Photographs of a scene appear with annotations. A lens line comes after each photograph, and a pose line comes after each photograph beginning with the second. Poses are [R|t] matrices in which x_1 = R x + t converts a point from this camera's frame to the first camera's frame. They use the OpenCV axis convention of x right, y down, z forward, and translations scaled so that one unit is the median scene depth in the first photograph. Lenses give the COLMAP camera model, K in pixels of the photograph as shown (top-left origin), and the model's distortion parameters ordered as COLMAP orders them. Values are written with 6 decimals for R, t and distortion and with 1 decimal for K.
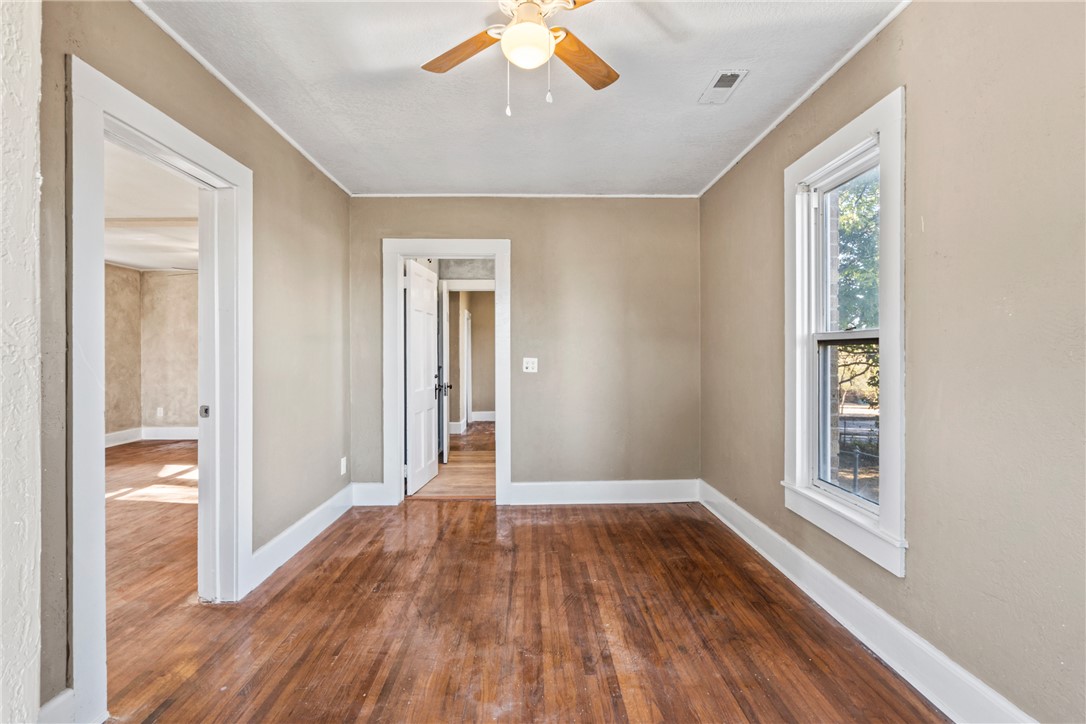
lens RADIAL K [[510.7, 0, 536.3], [0, 510.7, 356.9], [0, 0, 1]] dist [-0.004307, 0.001336]
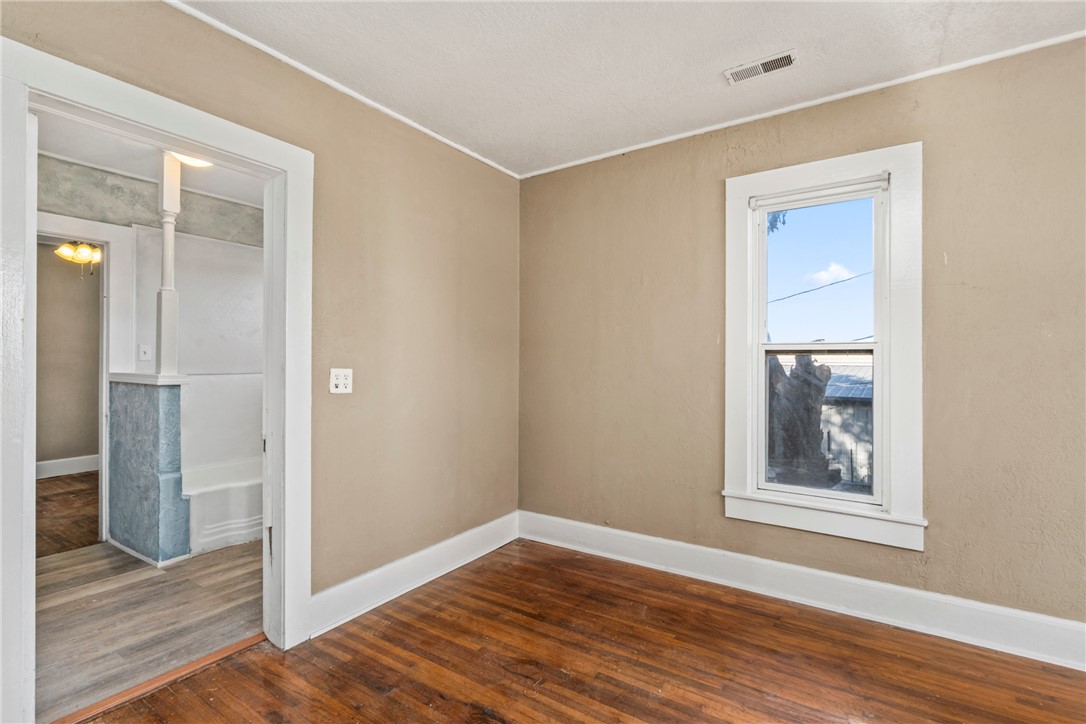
lens RADIAL K [[510.7, 0, 549.8], [0, 510.7, 359.1], [0, 0, 1]] dist [-0.004307, 0.001336]
pose [[0.569849, 0.008883, 0.821701, -0.492541], [0.001378, 0.999930, -0.011765, -0.001953], [-0.821748, 0.007836, 0.569797, 0.664245]]
